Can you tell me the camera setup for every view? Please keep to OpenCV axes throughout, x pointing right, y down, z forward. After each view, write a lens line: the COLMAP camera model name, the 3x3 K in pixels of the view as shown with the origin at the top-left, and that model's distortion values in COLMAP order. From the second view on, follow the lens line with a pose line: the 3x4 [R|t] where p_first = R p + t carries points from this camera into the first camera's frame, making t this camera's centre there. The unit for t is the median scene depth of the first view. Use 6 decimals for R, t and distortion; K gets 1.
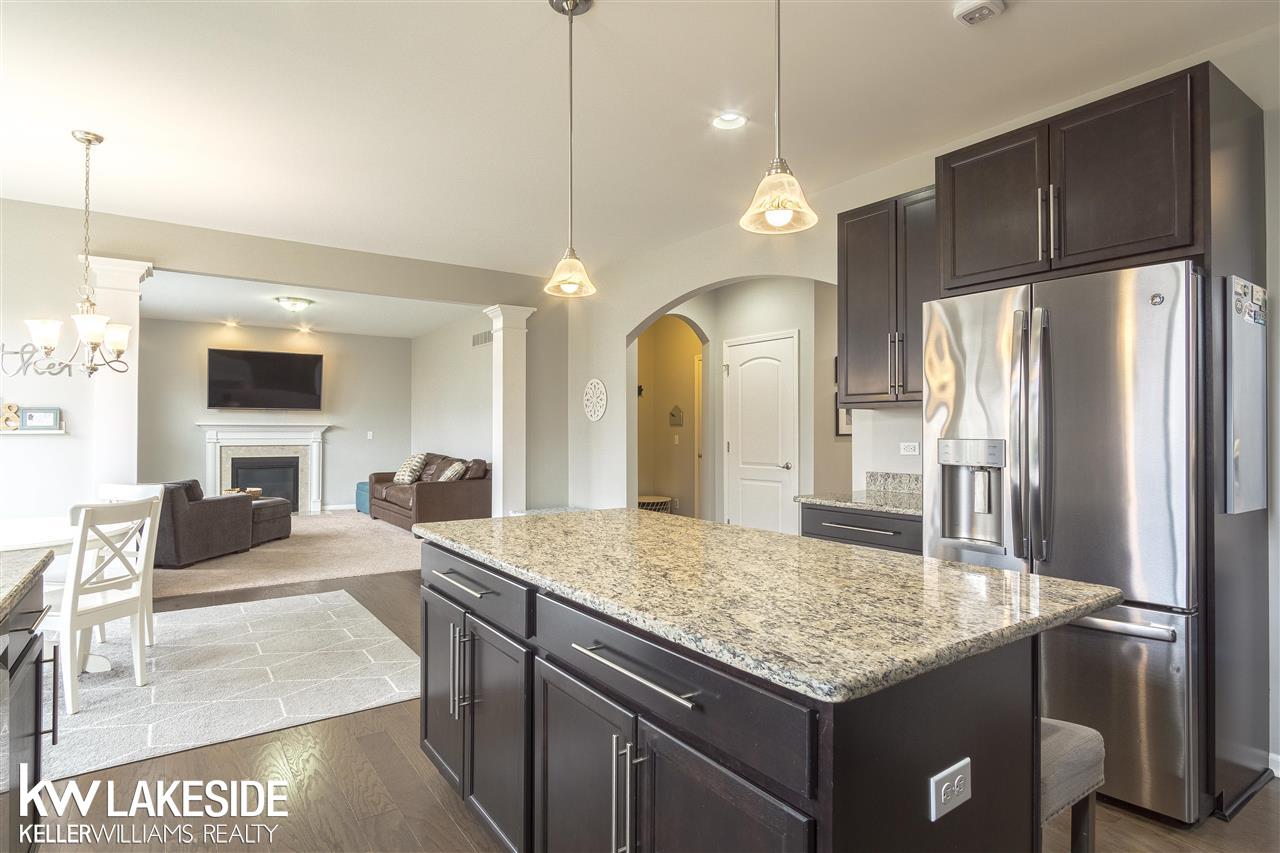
lens RADIAL K [[688.2, 0, 639.6], [0, 688.2, 426.5], [0, 0, 1]] dist [-0.008911, 0.001401]
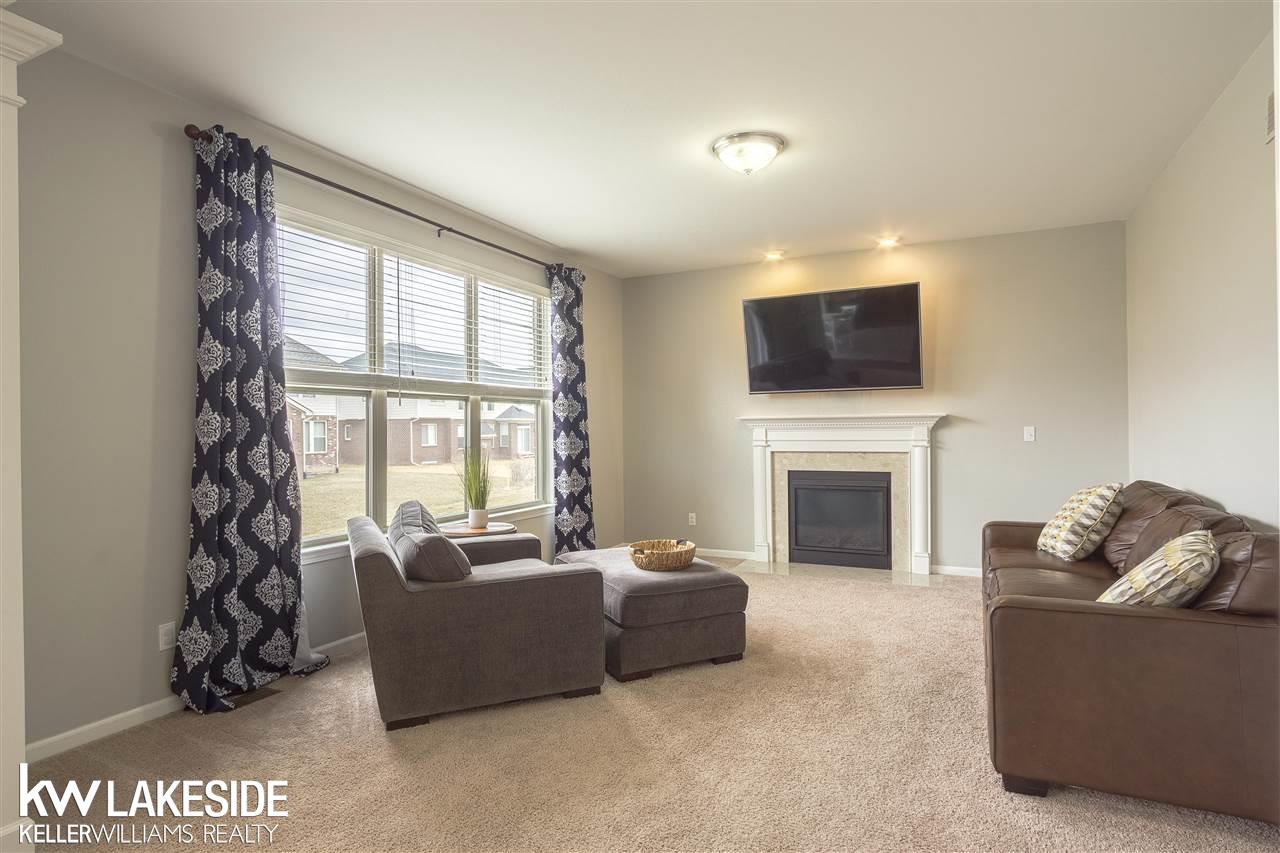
lens RADIAL K [[688.2, 0, 639.6], [0, 688.2, 426.5], [0, 0, 1]] dist [-0.008911, 0.001401]
pose [[0.495166, -0.009830, -0.868743, -0.246134], [0.015371, 0.999879, -0.002553, 0.010074], [0.868663, -0.012090, 0.495257, 1.233882]]
